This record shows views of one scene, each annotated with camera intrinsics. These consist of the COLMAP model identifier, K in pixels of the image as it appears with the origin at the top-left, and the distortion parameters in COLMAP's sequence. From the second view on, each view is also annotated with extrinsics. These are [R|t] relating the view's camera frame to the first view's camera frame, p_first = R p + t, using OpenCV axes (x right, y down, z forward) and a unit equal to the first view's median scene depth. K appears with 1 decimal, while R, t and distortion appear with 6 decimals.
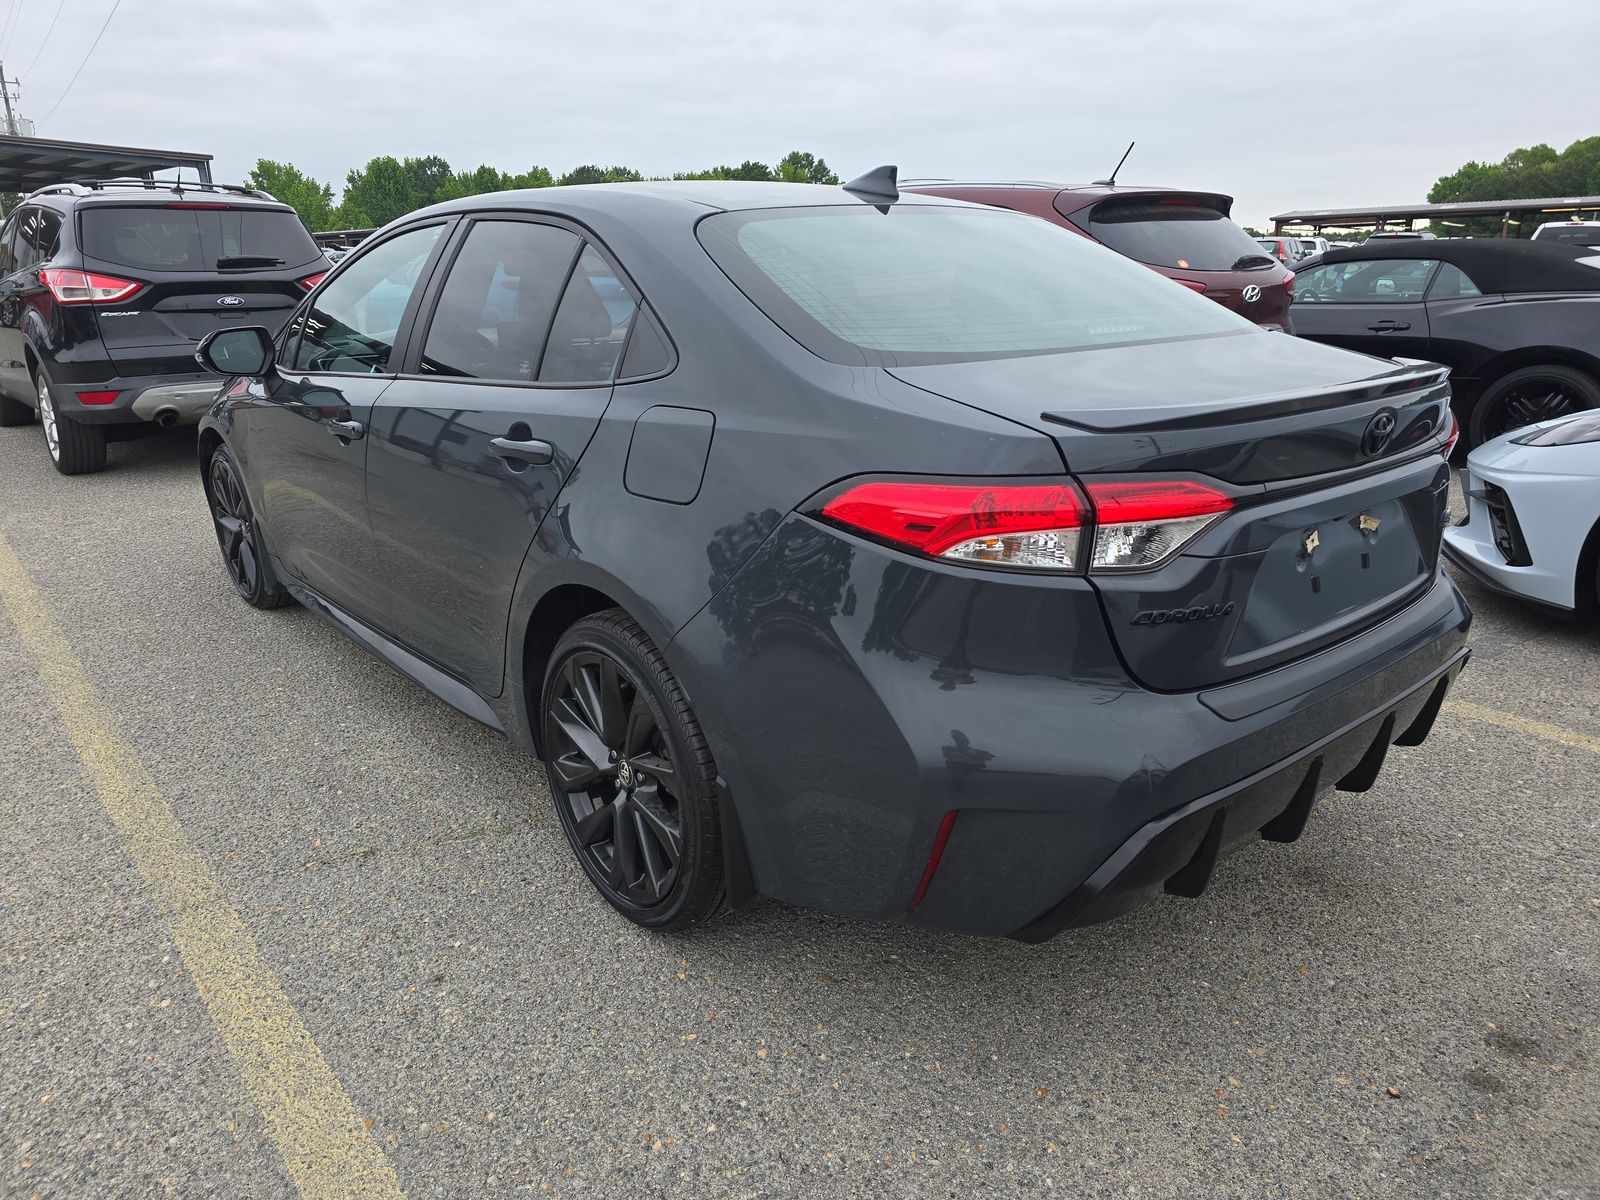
lens RADIAL K [[1080.7, 0, 801.0], [0, 1080.7, 570.6], [0, 0, 1]] dist [-0.001179, -0.002138]
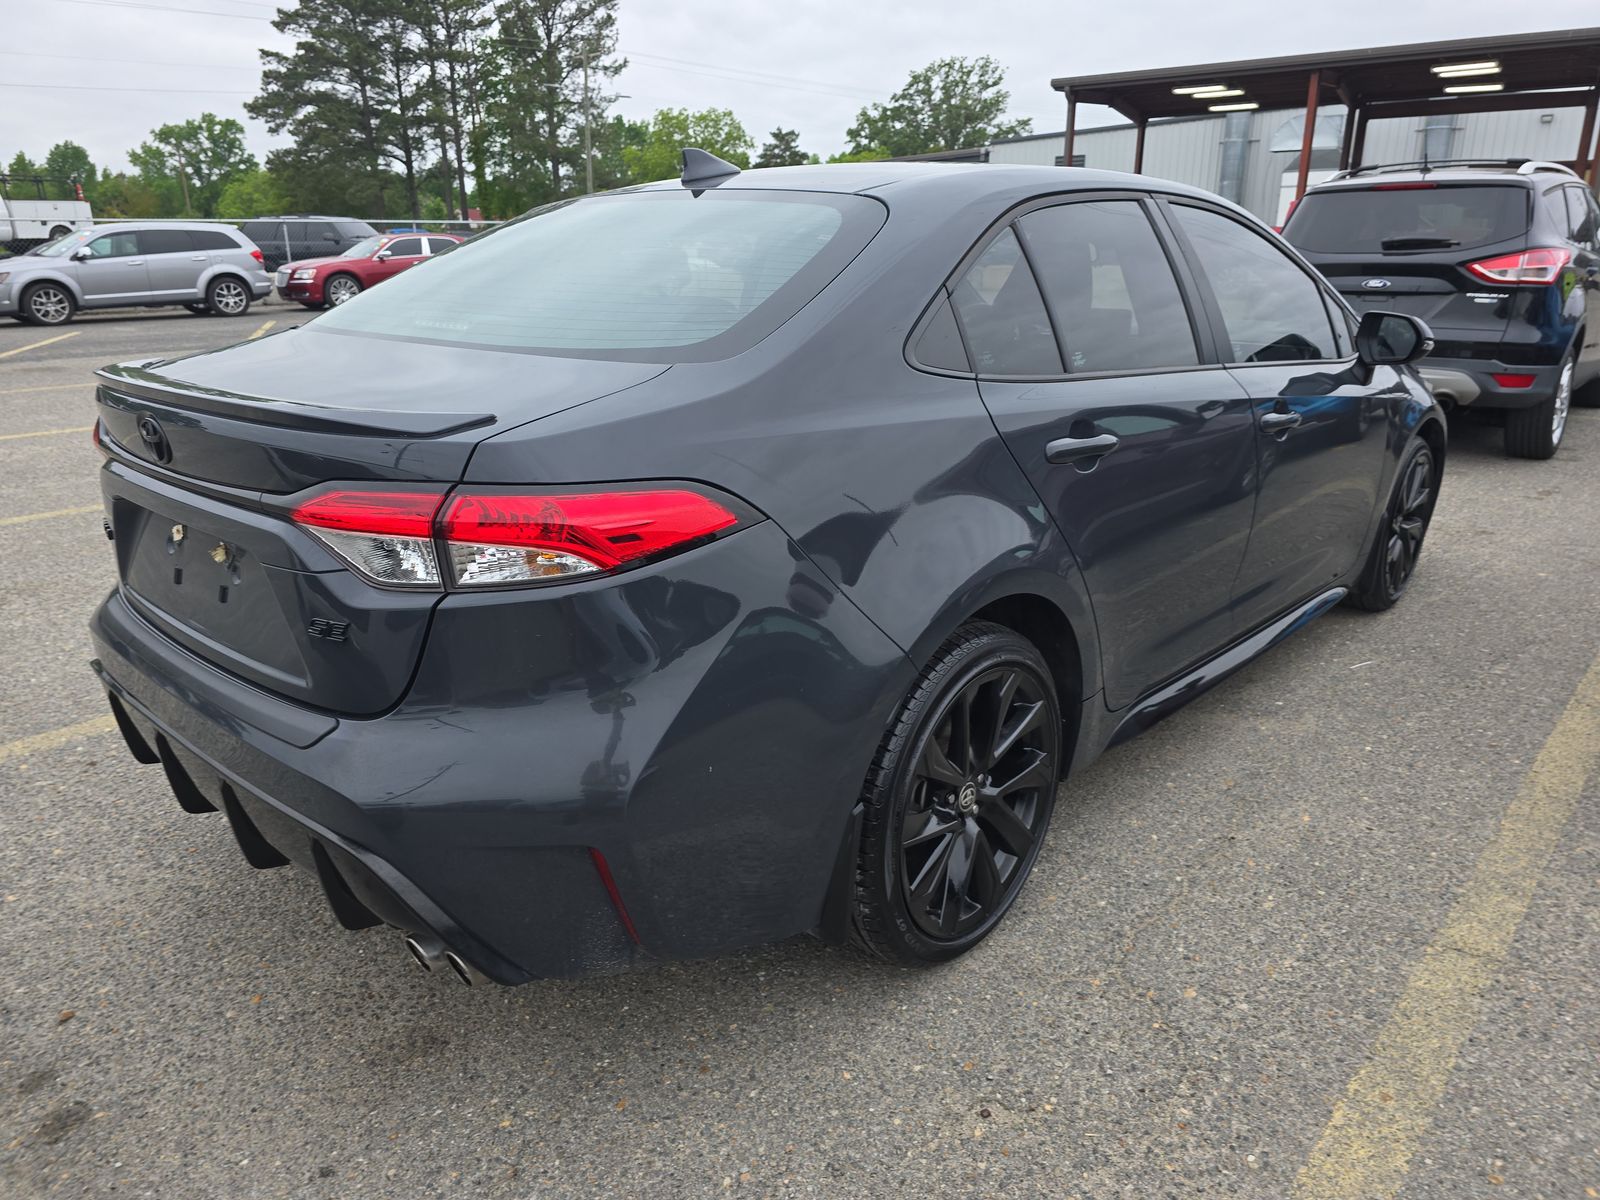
lens RADIAL K [[1101.0, 0, 800.0], [0, 1101.0, 600.0], [0, 0, 1]] dist [0.023499, -0.024083]
pose [[0.129519, 0.298552, -0.945564, 0.080971], [-0.263893, 0.929584, 0.257360, -0.020356], [0.955817, 0.216195, 0.199184, 0.071264]]
